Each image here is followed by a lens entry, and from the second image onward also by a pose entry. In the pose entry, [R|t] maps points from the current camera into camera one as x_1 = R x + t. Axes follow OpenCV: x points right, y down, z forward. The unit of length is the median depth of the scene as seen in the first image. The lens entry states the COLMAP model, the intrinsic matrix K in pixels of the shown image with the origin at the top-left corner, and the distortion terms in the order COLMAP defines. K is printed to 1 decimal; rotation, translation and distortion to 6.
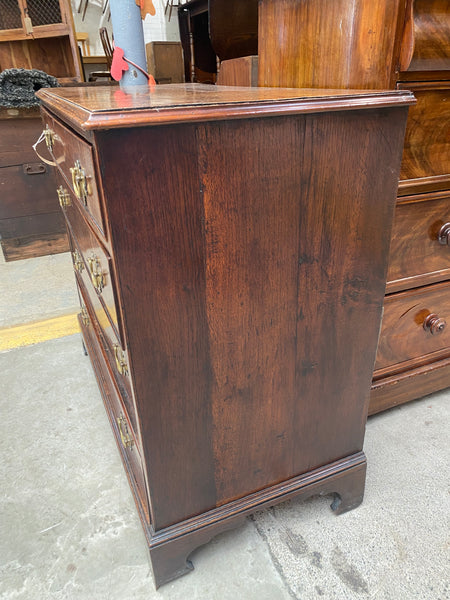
lens RADIAL K [[458.1, 0, 226.8], [0, 458.1, 305.3], [0, 0, 1]] dist [0.021841, -0.015873]
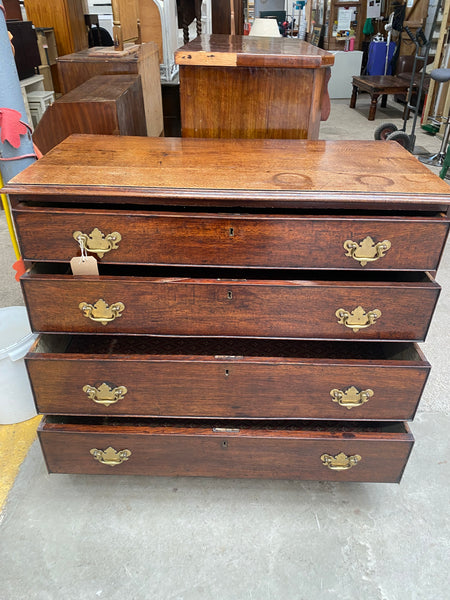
lens RADIAL K [[458.1, 0, 226.5], [0, 458.1, 296.6], [0, 0, 1]] dist [0.021841, -0.015873]
pose [[0.410331, -0.452021, 0.792026, -1.227868], [0.392783, 0.871423, 0.293842, -0.511183], [-0.823013, 0.190522, 0.535118, 0.450591]]
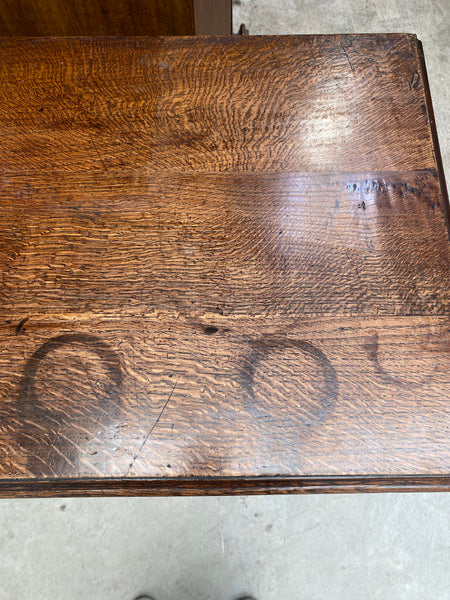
lens RADIAL K [[458.1, 0, 223.1], [0, 458.1, 301.2], [0, 0, 1]] dist [0.021841, -0.015873]
pose [[0.385676, -0.868735, 0.310731, -0.231071], [0.416872, 0.464528, 0.781301, -0.667527], [-0.823087, -0.171794, 0.541308, 0.525803]]
